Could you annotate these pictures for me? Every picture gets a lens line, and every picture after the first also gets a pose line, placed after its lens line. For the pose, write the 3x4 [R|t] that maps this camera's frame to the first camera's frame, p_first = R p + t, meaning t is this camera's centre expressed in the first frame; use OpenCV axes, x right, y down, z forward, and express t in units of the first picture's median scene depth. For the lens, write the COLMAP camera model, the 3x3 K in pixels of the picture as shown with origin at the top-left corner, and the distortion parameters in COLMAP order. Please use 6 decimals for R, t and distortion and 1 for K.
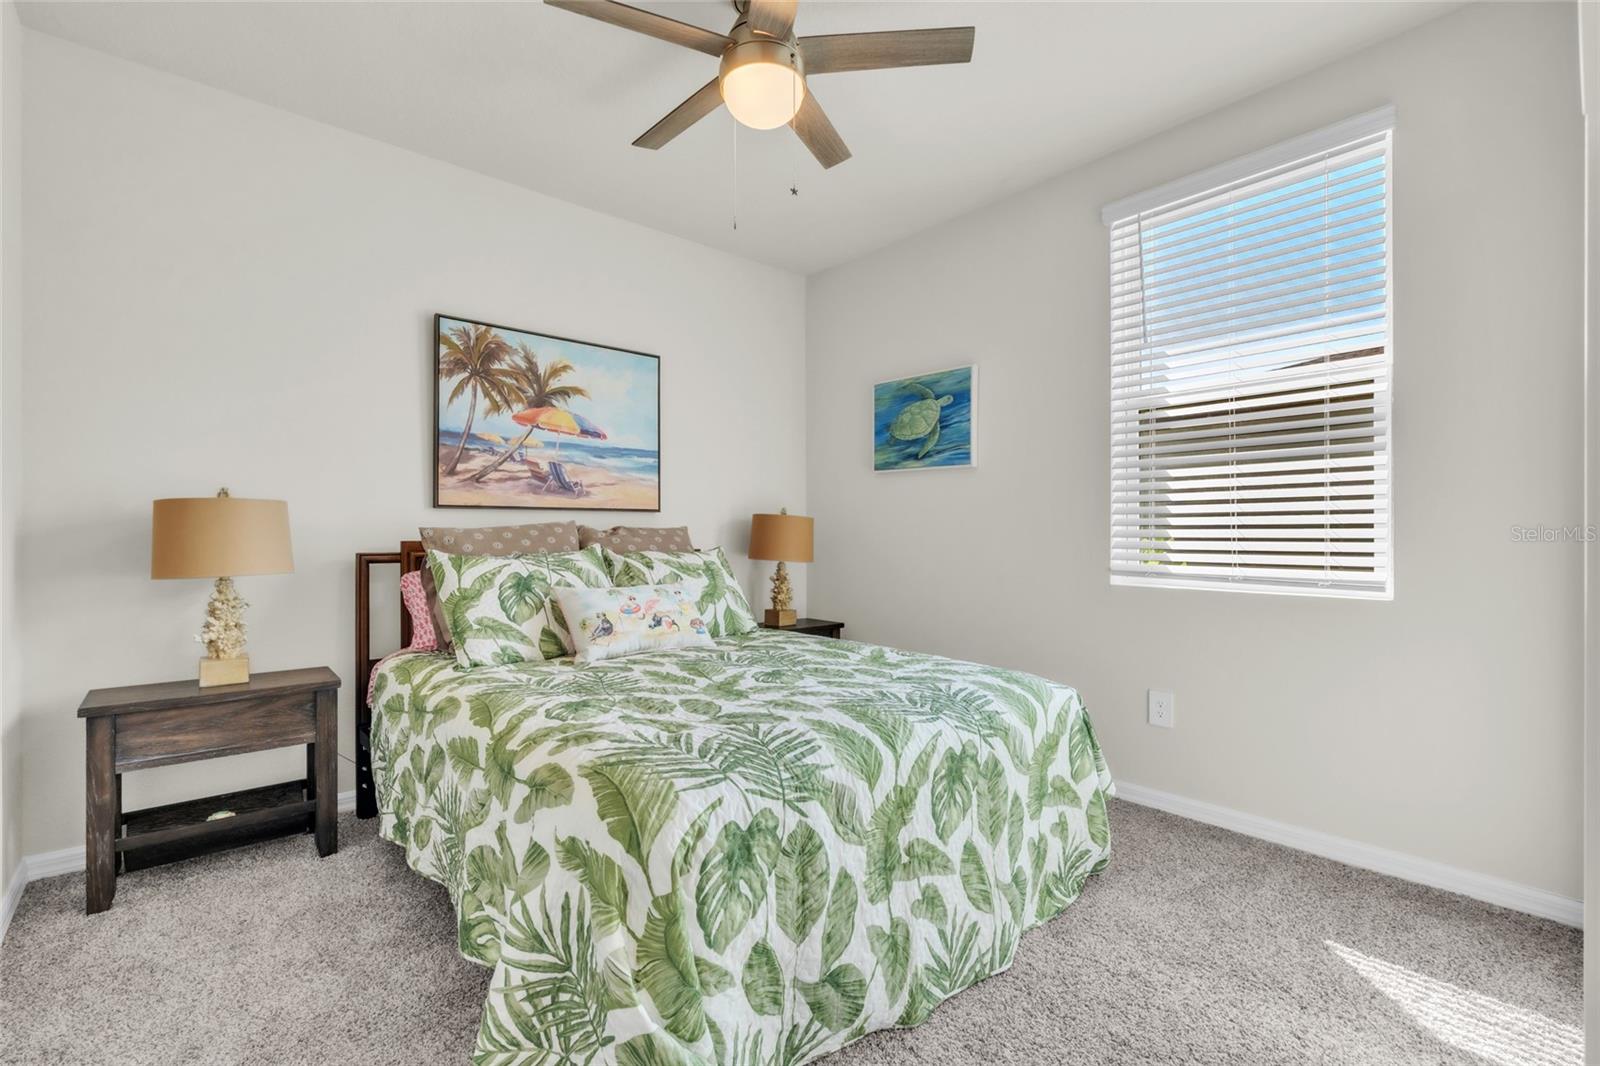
lens RADIAL K [[699.0, 0, 800.1], [0, 699.0, 543.4], [0, 0, 1]] dist [-0.000661, -0.000129]
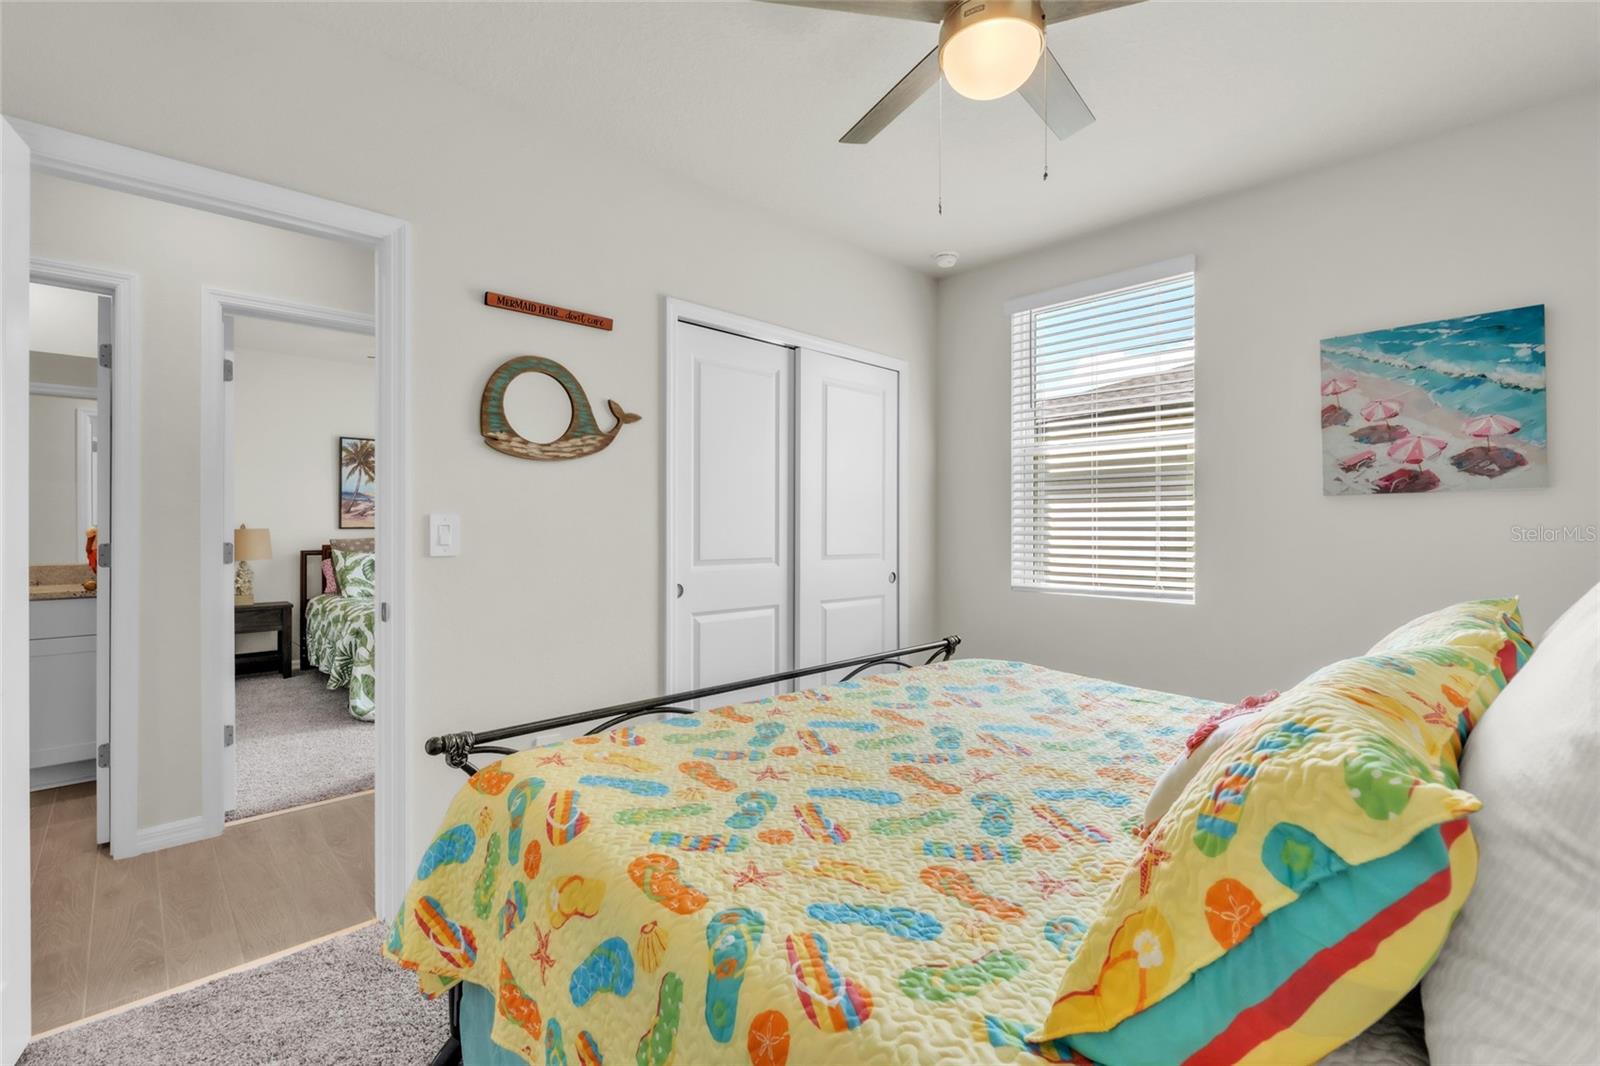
lens RADIAL K [[699.0, 0, 802.4], [0, 699.0, 536.7], [0, 0, 1]] dist [-0.000661, -0.000129]
pose [[0.998895, 0.002251, 0.046948, 0.900442], [-0.002315, 0.999996, 0.001304, -0.038811], [-0.046945, -0.001411, 0.998896, -1.363490]]
